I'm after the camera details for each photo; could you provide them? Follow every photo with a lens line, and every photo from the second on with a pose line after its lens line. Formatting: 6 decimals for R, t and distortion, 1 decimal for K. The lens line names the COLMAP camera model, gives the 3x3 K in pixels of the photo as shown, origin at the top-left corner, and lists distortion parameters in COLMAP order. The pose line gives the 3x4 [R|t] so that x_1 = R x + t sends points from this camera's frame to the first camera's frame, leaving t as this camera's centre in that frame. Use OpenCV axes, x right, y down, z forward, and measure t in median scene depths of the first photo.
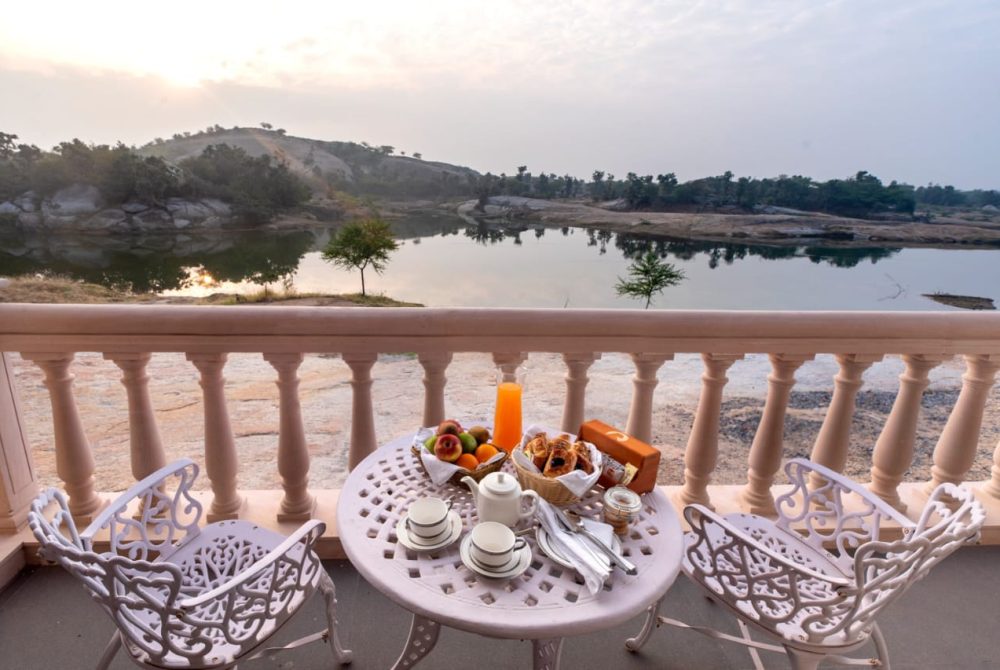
lens RADIAL K [[462.1, 0, 500.0], [0, 462.1, 335.0], [0, 0, 1]] dist [0.014458, -0.000022]
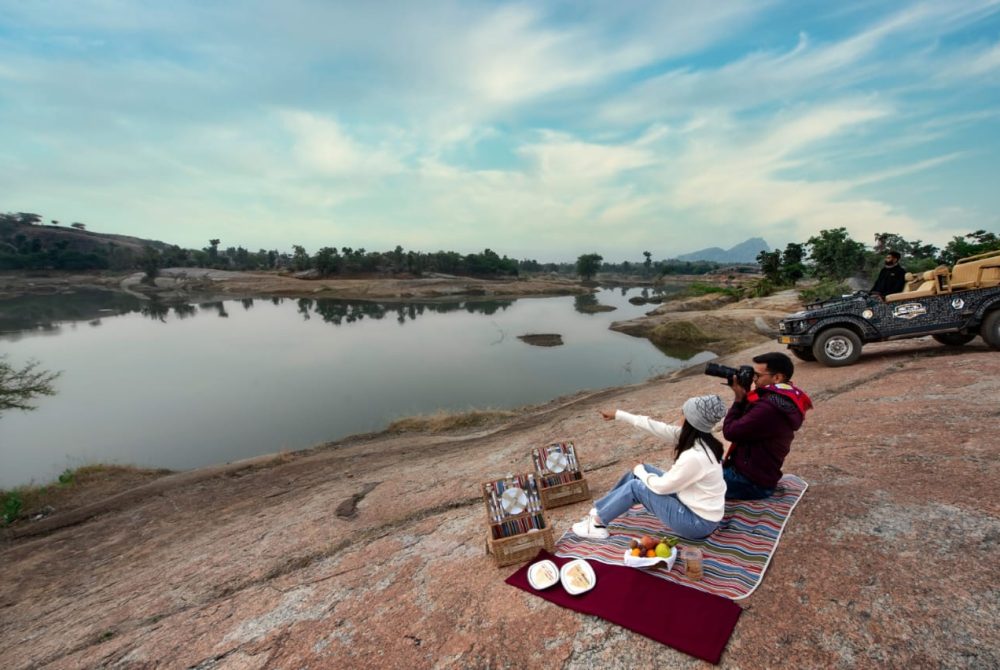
lens RADIAL K [[462.1, 0, 500.0], [0, 462.1, 335.0], [0, 0, 1]] dist [0.014458, -0.000022]
pose [[0.776242, -0.107099, 0.621272, -0.092280], [0.189612, 0.979498, -0.068056, 0.013330], [-0.601246, 0.170628, 0.780634, -0.080216]]
